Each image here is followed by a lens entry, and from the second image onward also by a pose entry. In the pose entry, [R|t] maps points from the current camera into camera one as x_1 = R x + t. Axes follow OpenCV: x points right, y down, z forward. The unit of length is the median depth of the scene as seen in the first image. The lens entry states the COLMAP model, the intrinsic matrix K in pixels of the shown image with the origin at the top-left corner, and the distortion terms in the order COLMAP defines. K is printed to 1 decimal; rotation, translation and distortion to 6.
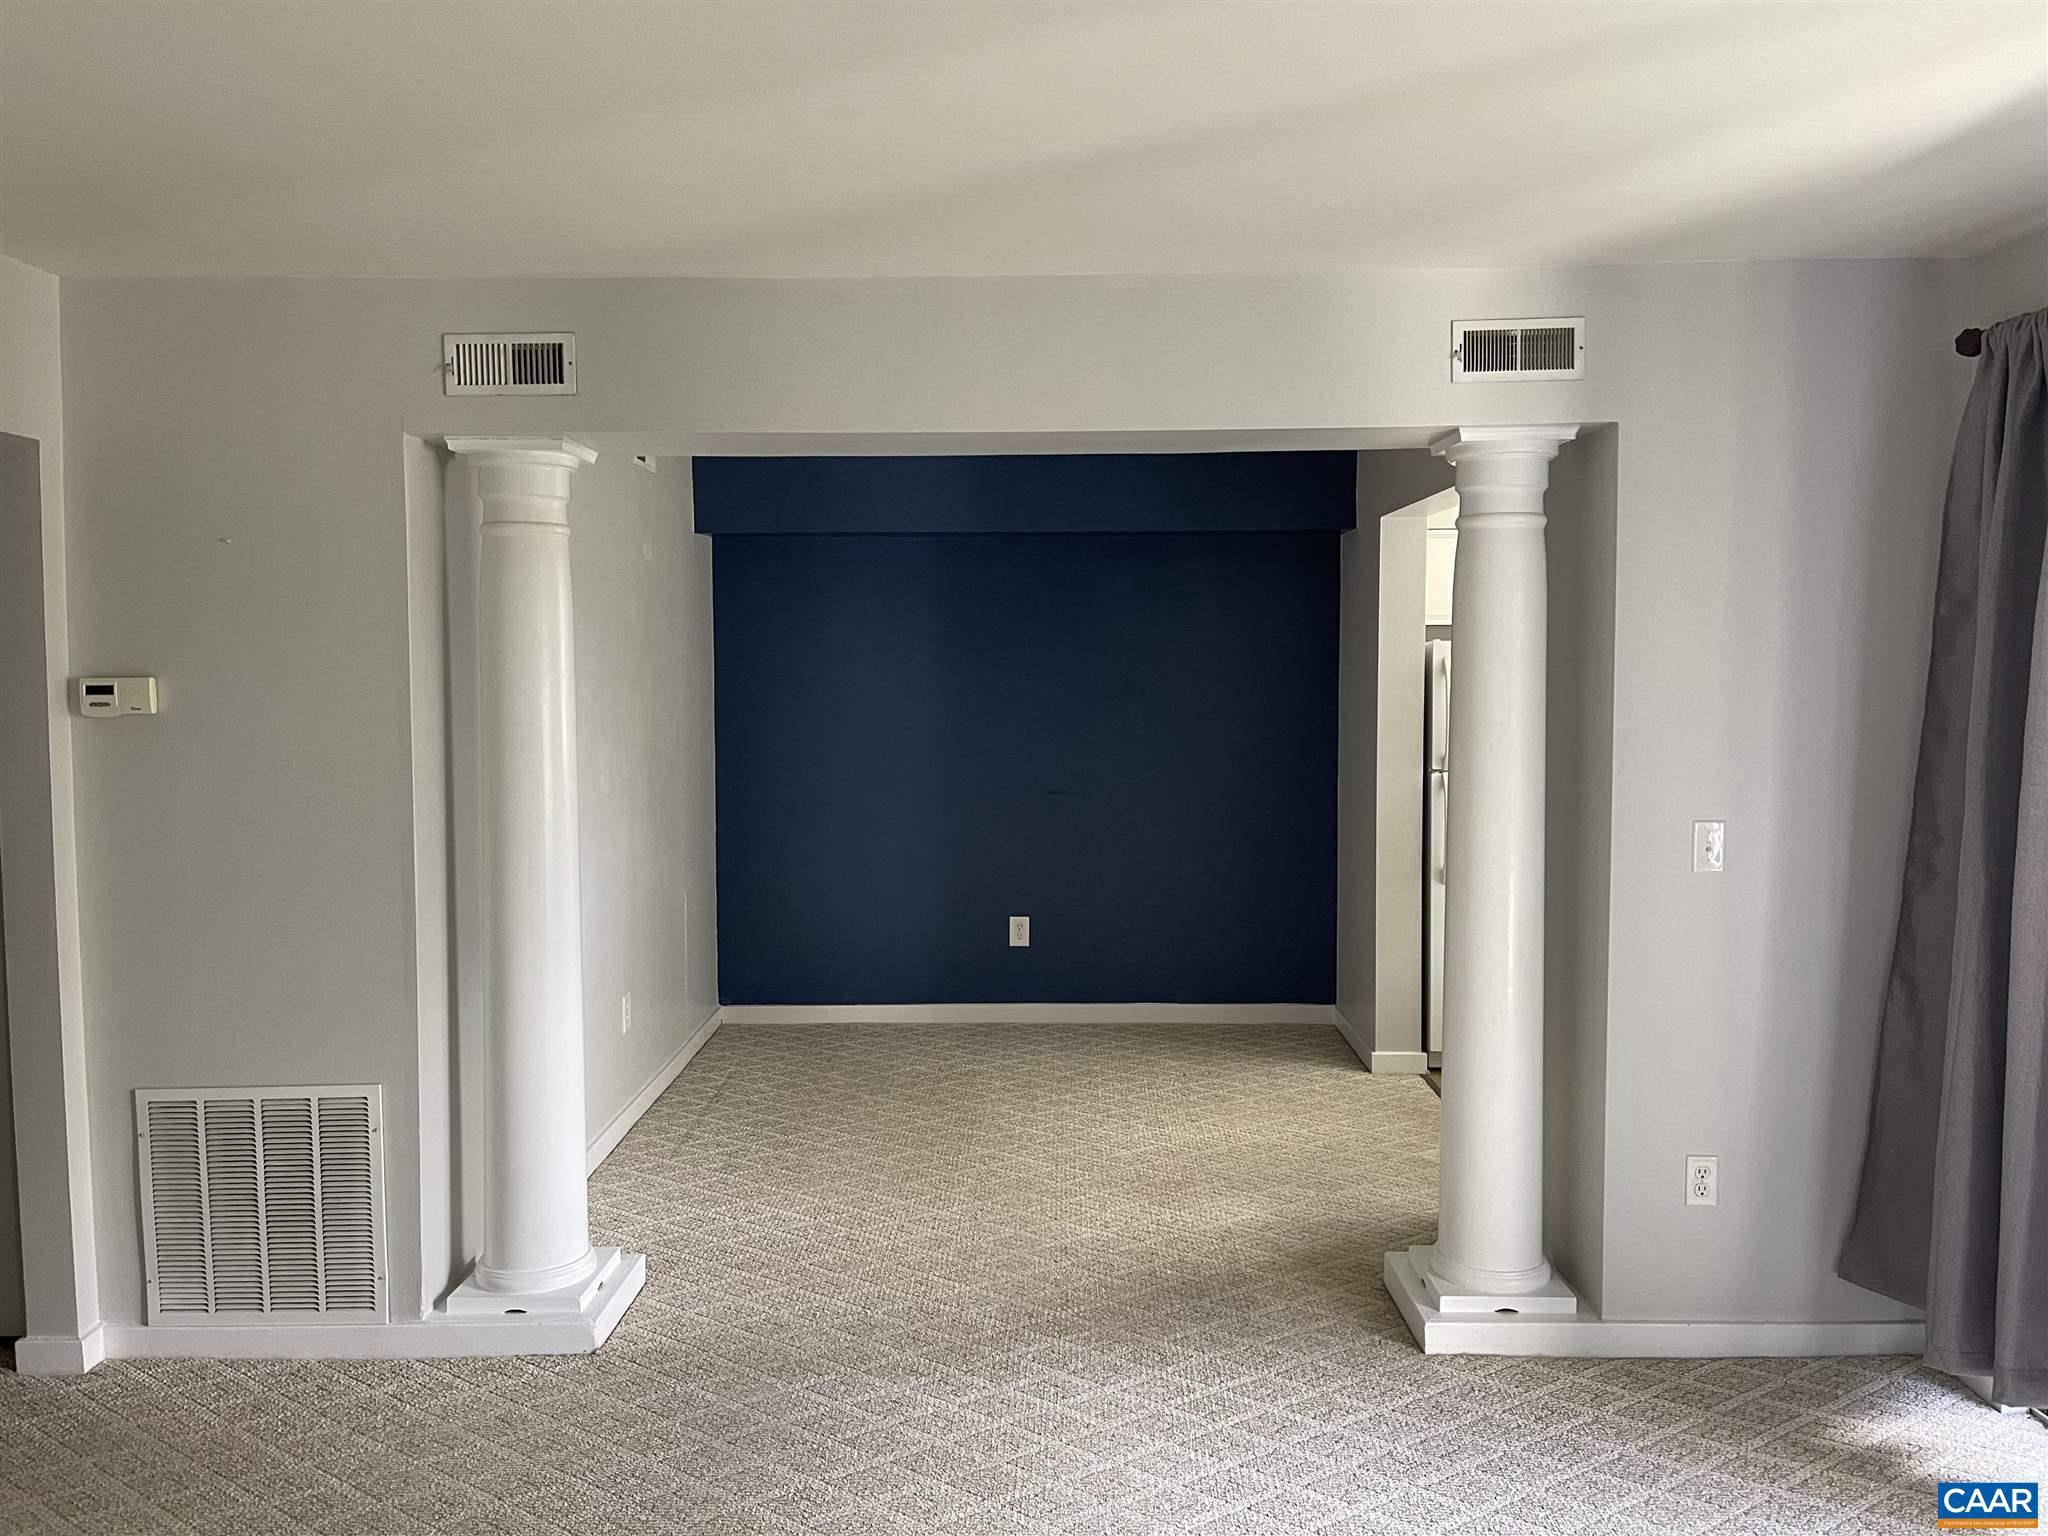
lens RADIAL K [[1545.3, 0, 1022.5], [0, 1545.3, 773.4], [0, 0, 1]] dist [0.059834, -0.031108]
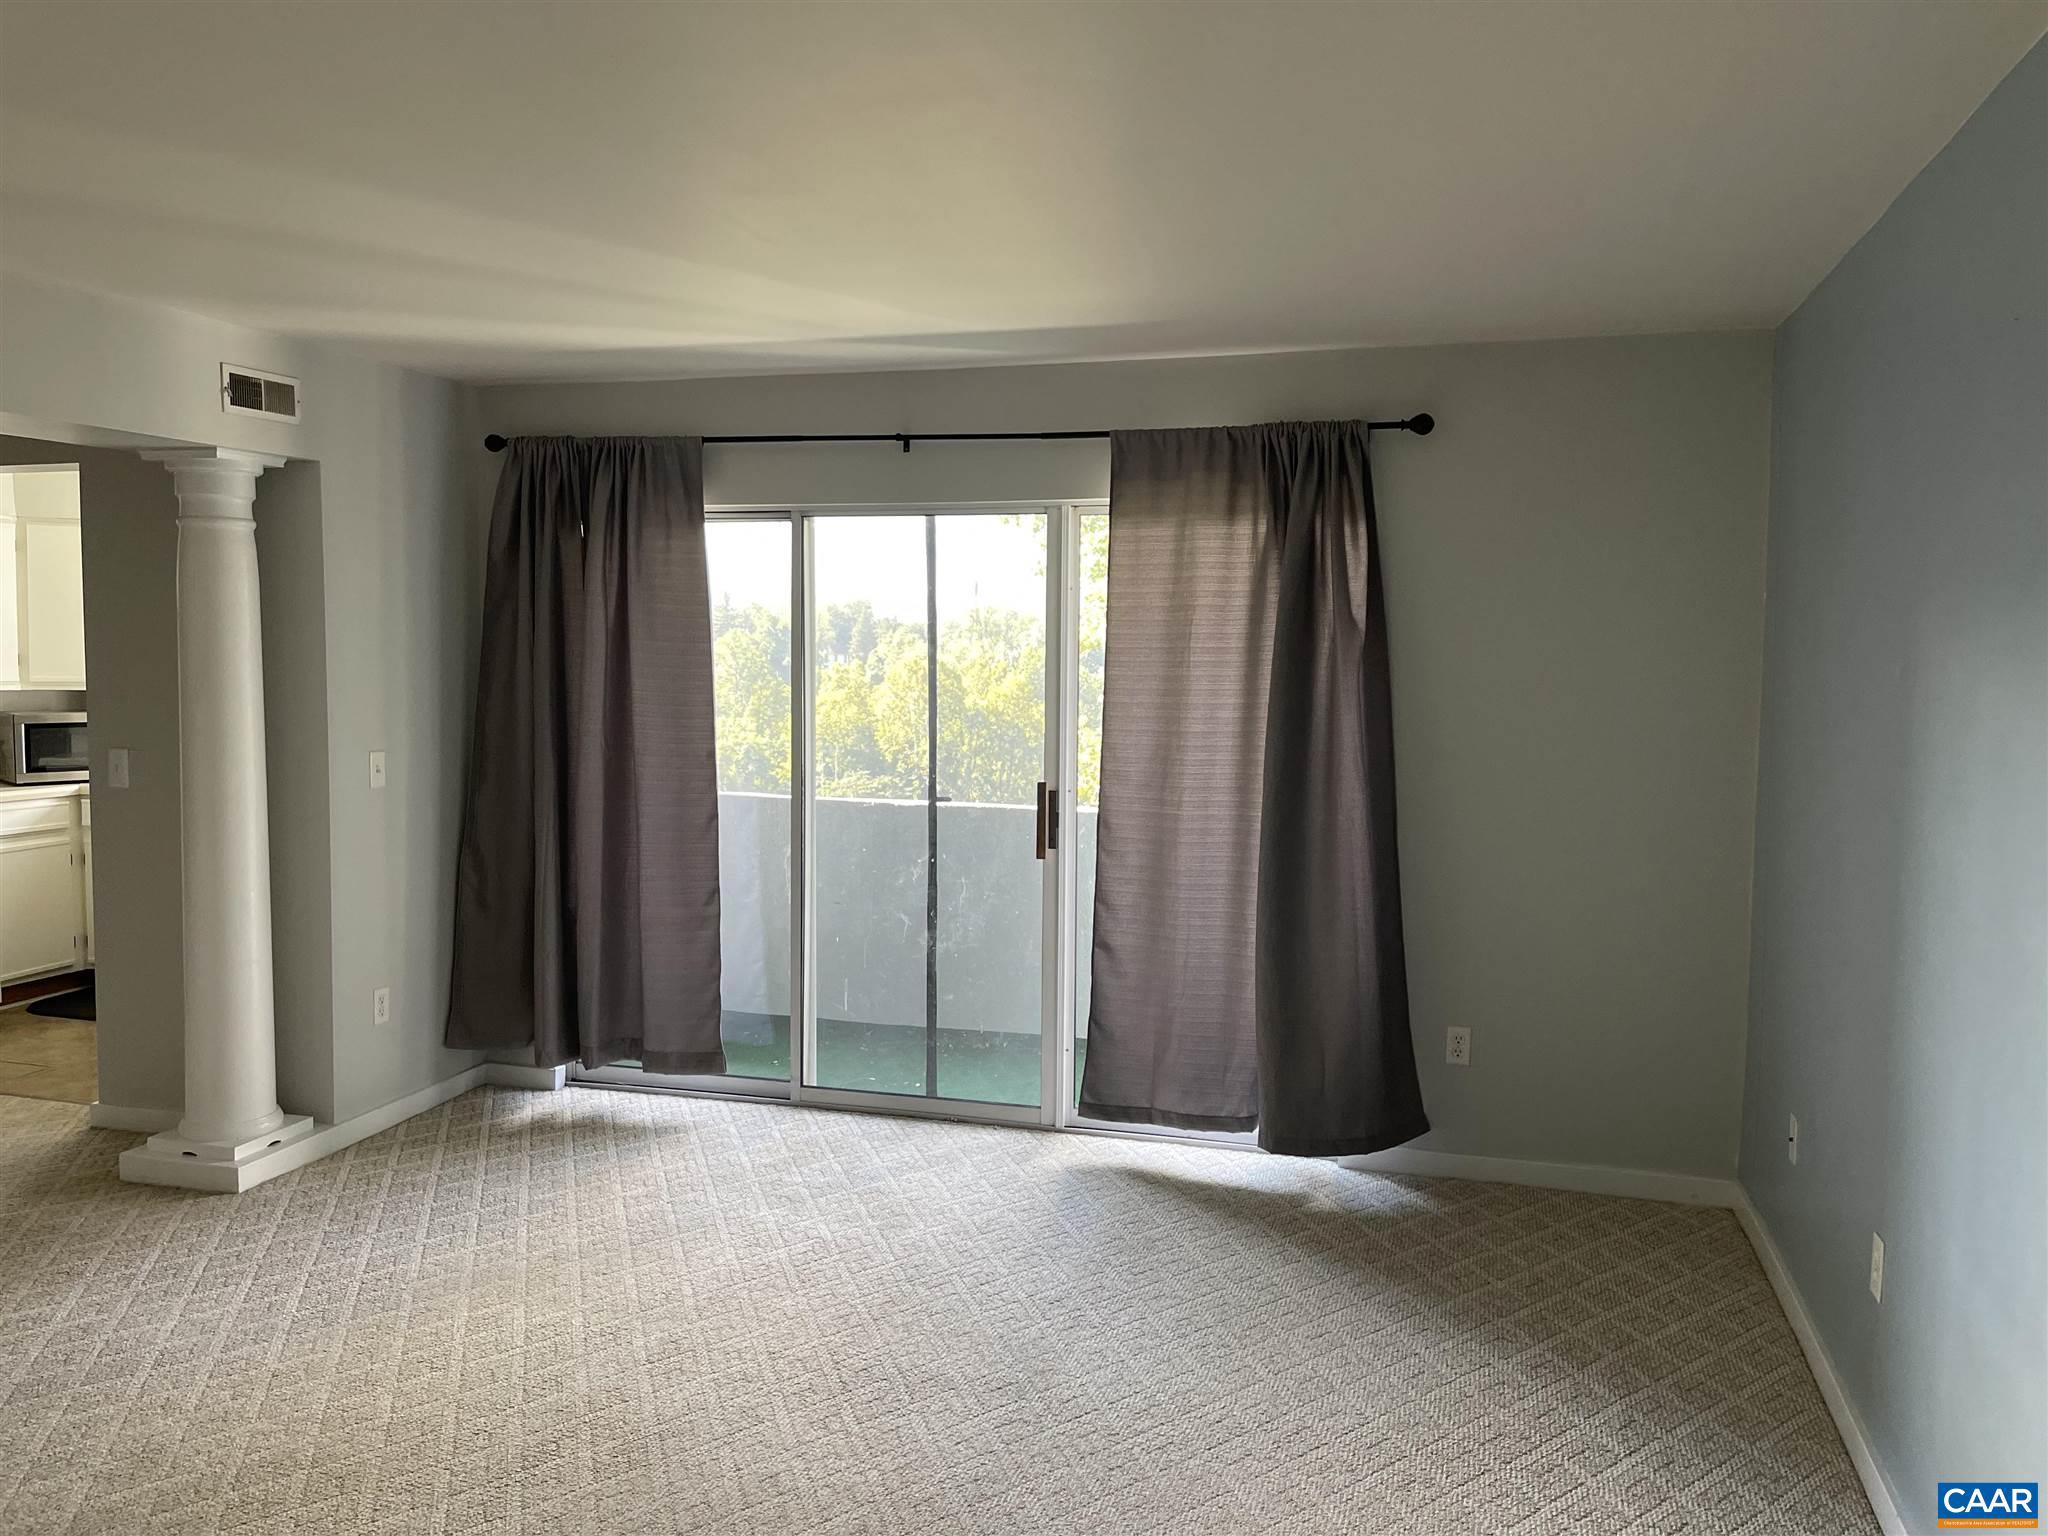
lens RADIAL K [[1545.3, 0, 1024.7], [0, 1545.3, 766.0], [0, 0, 1]] dist [0.059834, -0.031108]
pose [[0.283403, -0.069265, 0.956496, -0.751368], [0.058469, 0.996781, 0.054858, 0.001396], [-0.957217, 0.040378, 0.286541, 0.031888]]
